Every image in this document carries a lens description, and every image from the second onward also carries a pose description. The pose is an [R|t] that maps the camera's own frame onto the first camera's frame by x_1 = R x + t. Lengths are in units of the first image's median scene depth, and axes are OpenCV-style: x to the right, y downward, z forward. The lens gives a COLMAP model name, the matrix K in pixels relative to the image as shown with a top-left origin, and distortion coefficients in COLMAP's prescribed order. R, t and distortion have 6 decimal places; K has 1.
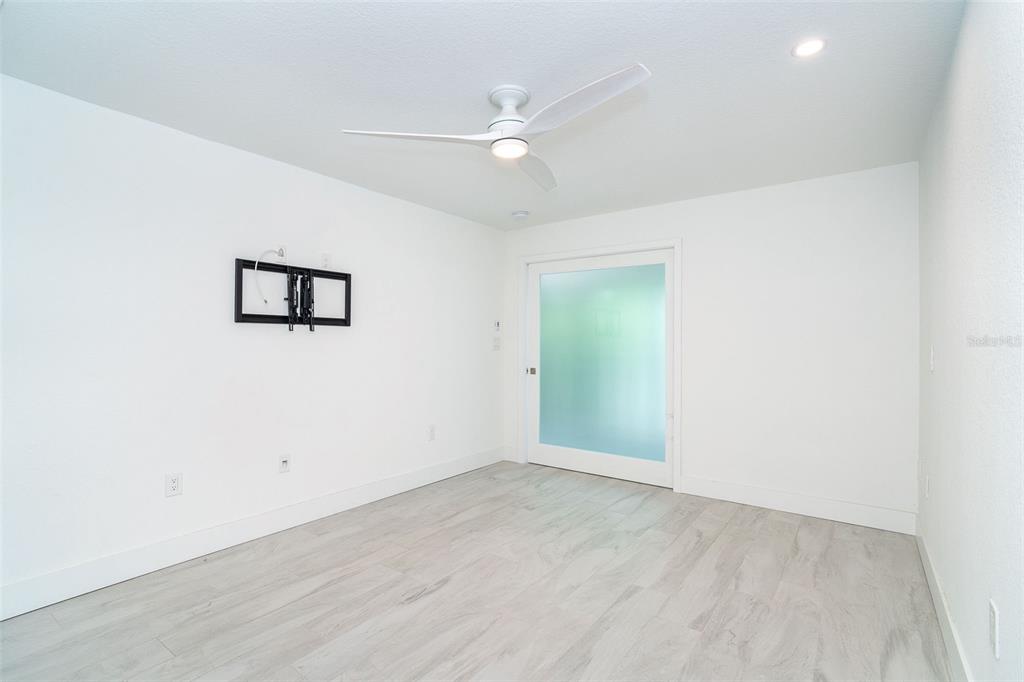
lens RADIAL K [[497.2, 0, 501.5], [0, 497.2, 337.5], [0, 0, 1]] dist [-0.000715, 0.000449]
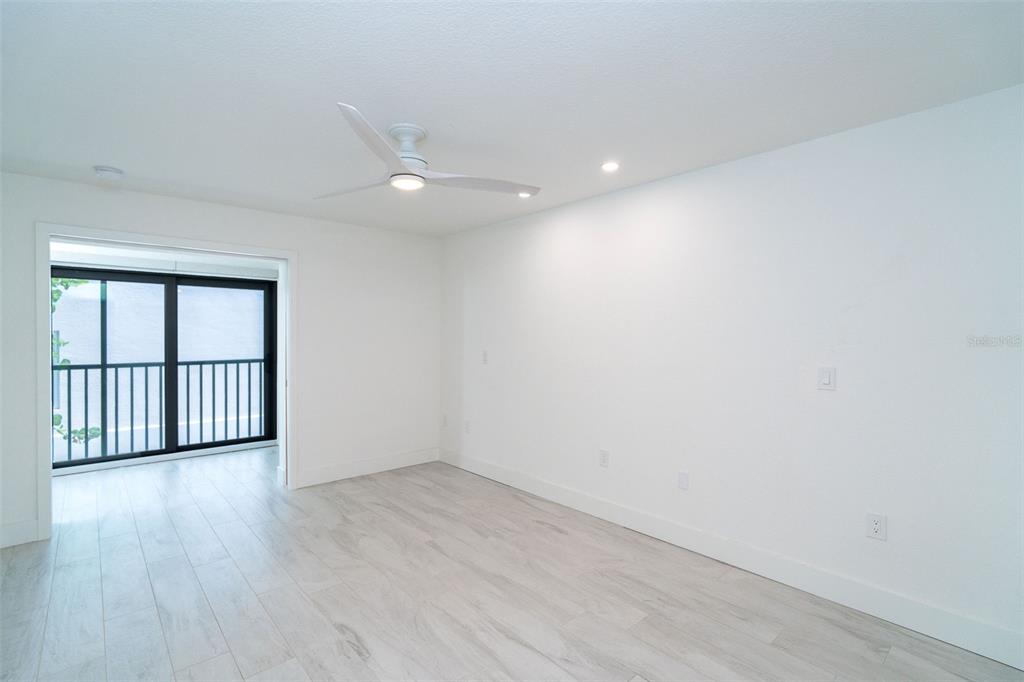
lens RADIAL K [[477.5, 0, 516.2], [0, 477.5, 341.1], [0, 0, 1]] dist [-0.001784, 0.000588]
pose [[0.196121, -0.015497, 0.980457, -0.904150], [-0.012094, 0.999761, 0.018221, -0.060780], [-0.980505, -0.015431, 0.195887, 0.513543]]
